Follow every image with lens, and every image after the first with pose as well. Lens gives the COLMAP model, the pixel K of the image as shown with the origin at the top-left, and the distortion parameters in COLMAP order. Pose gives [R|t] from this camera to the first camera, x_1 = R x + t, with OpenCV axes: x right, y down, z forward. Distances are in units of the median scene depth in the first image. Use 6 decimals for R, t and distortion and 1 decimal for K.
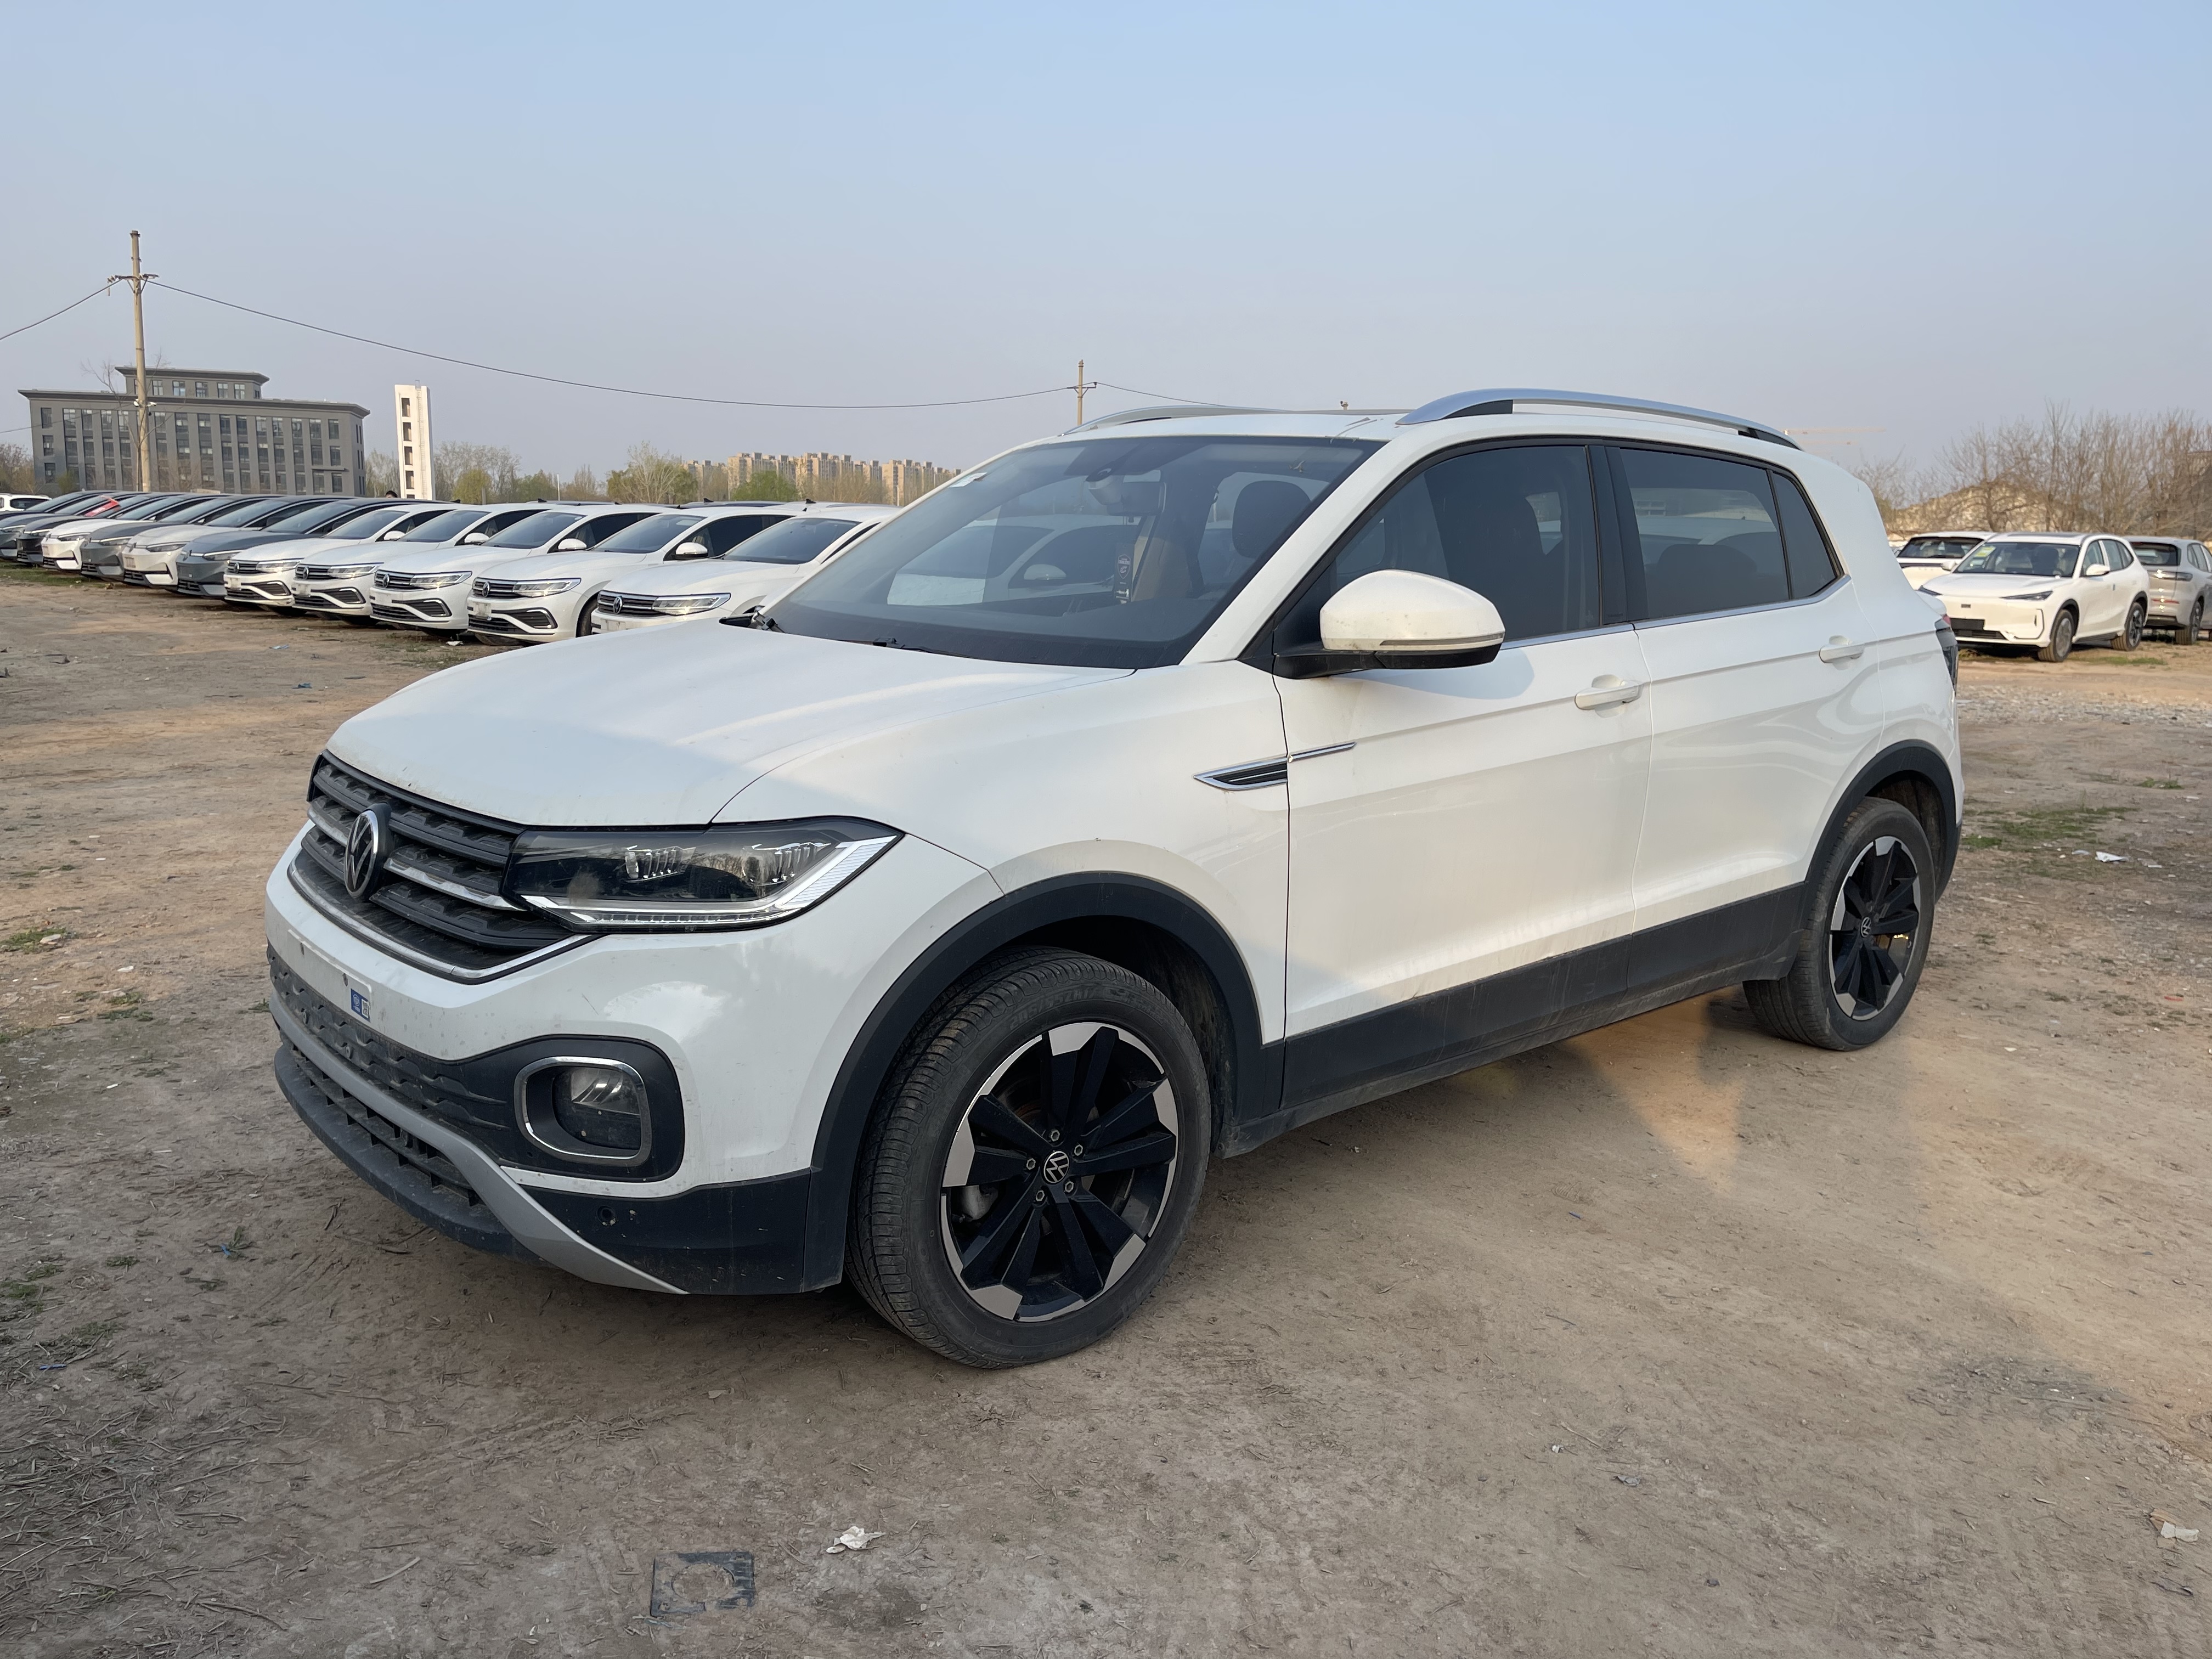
lens RADIAL K [[1672.7, 0, 1116.9], [0, 1672.7, 830.5], [0, 0, 1]] dist [0.071558, -0.097941]
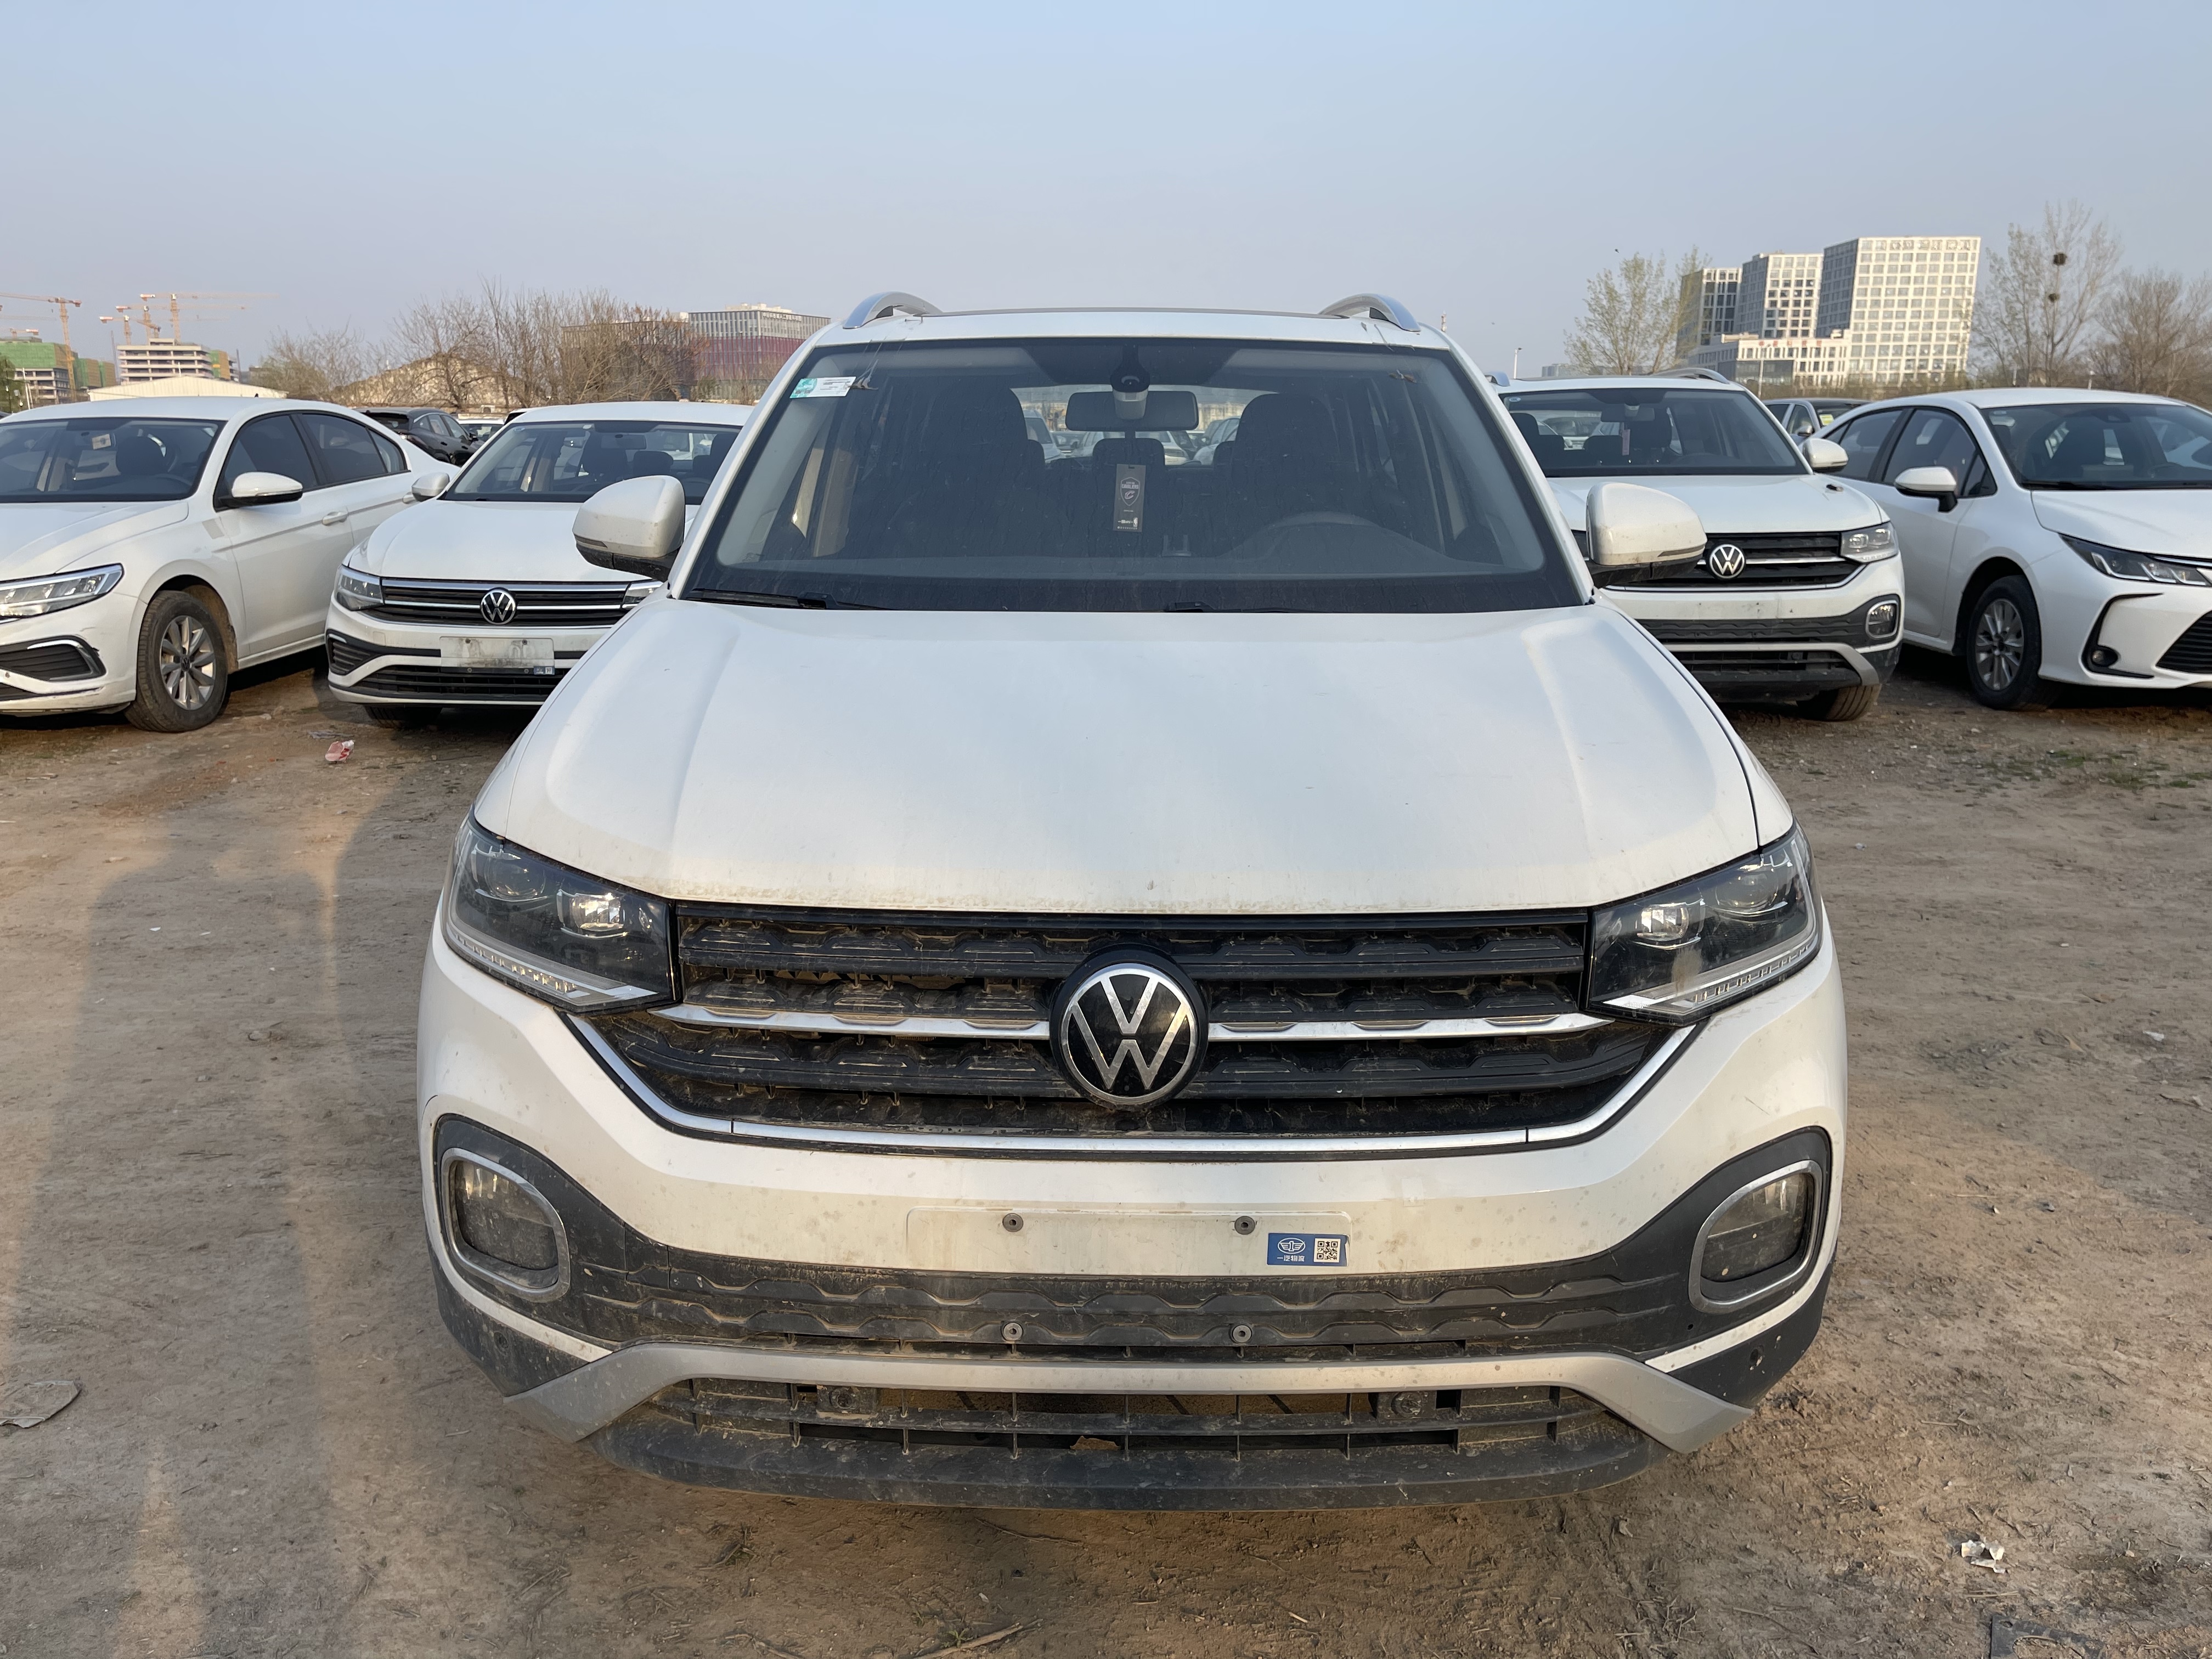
lens RADIAL K [[1672.7, 0, 1093.5], [0, 1672.7, 820.8], [0, 0, 1]] dist [0.071558, -0.097941]
pose [[0.663219, -0.199965, 0.721217, -0.902938], [0.151505, 0.979566, 0.132273, -0.149791], [-0.732930, 0.021542, 0.679963, 0.598086]]
